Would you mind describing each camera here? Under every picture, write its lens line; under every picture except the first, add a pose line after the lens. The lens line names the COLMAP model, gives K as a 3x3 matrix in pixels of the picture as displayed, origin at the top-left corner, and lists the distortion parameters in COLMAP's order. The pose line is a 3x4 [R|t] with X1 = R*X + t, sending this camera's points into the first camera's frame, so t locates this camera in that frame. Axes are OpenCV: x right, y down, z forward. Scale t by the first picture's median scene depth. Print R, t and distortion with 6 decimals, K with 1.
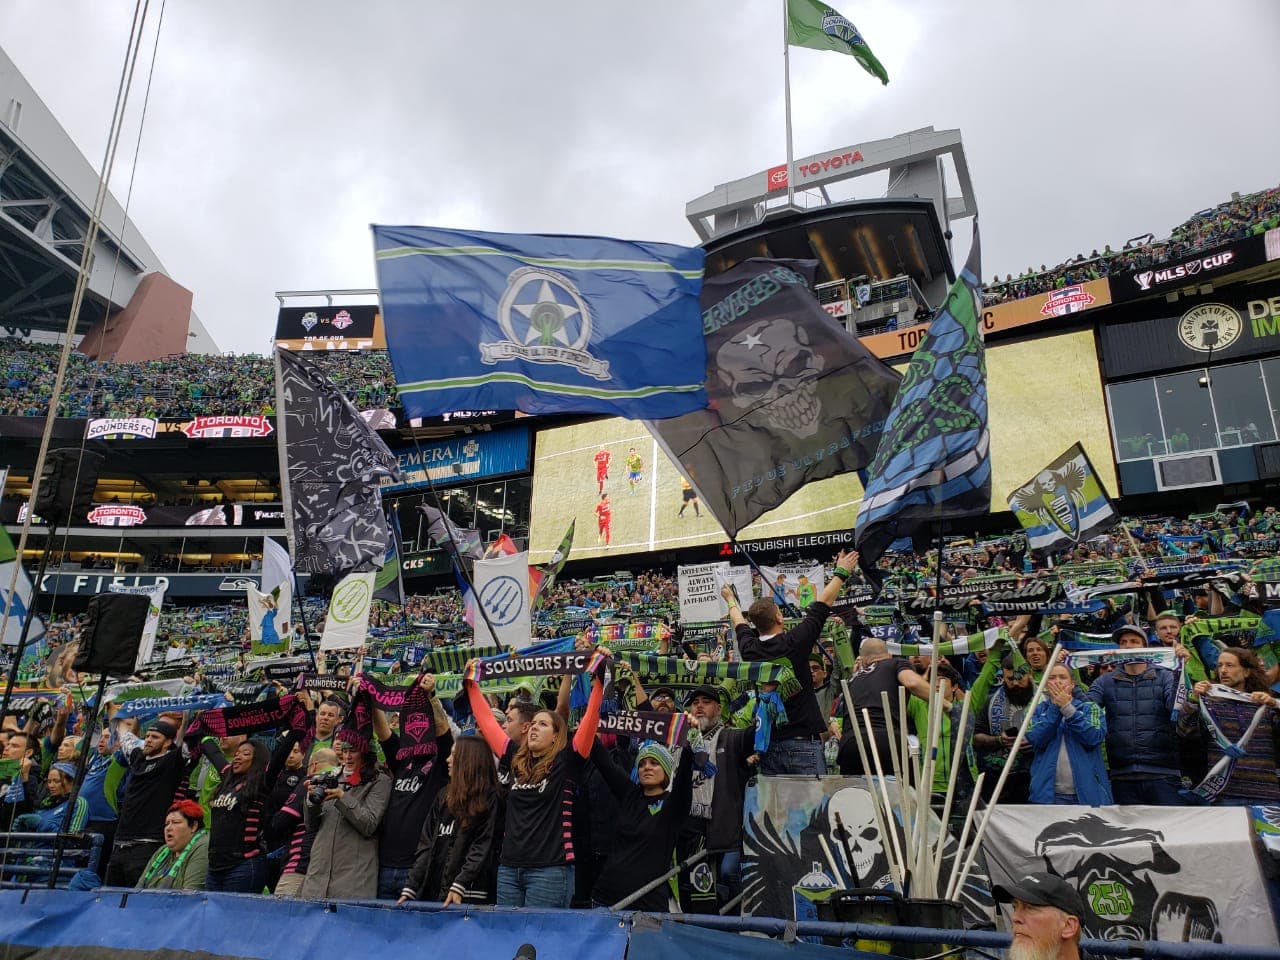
lens RADIAL K [[949.6, 0, 639.3], [0, 949.6, 517.2], [0, 0, 1]] dist [-0.000093, -0.005664]
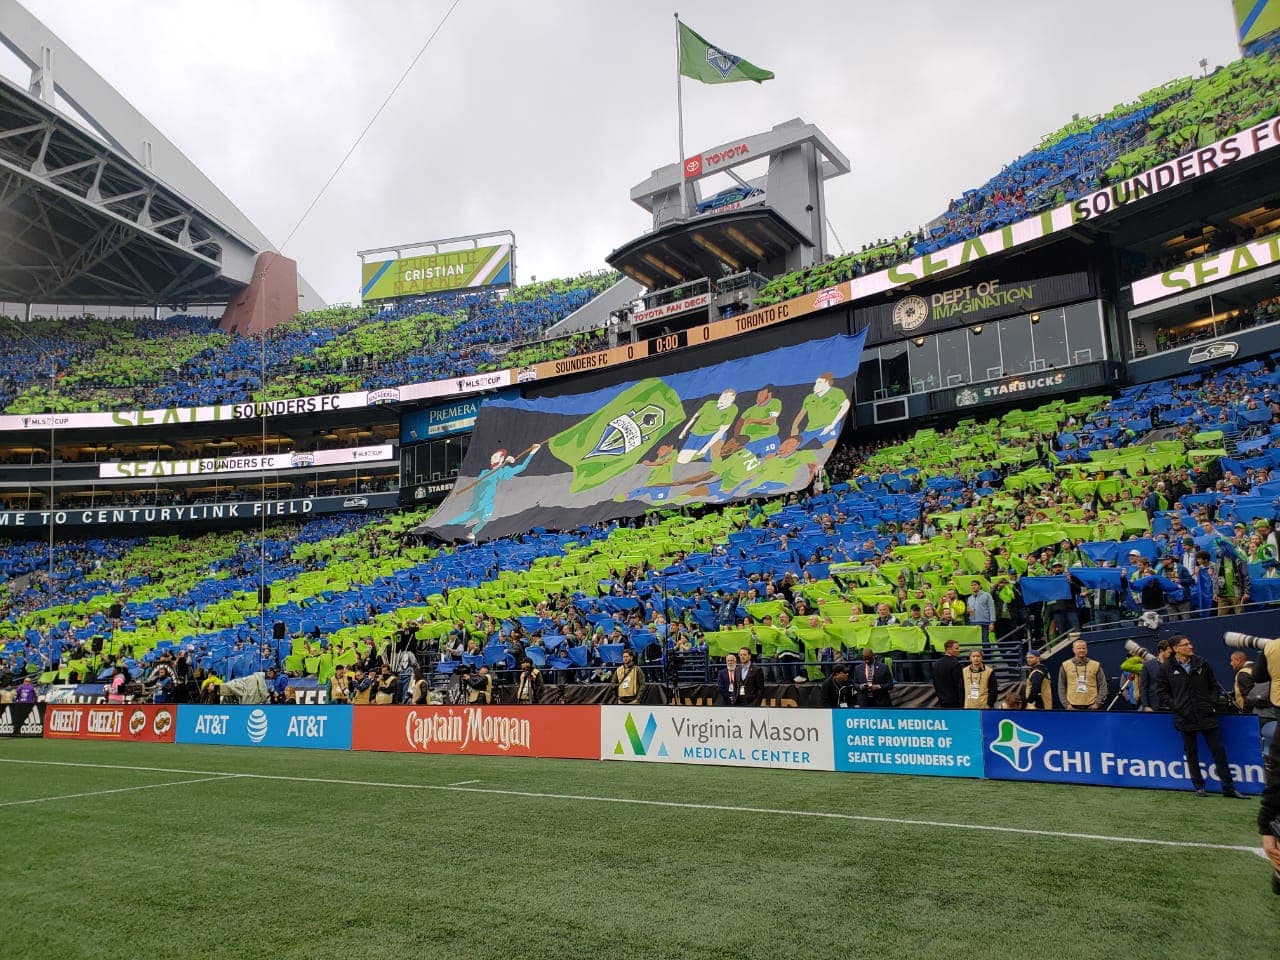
lens RADIAL K [[1020.6, 0, 640.0], [0, 1020.6, 480.0], [0, 0, 1]] dist [0.005778, 0.010208]
pose [[0.983227, -0.085286, -0.161220, 0.275360], [0.109613, 0.982806, 0.148584, -0.151898], [0.145776, -0.163763, 0.975670, -0.490320]]
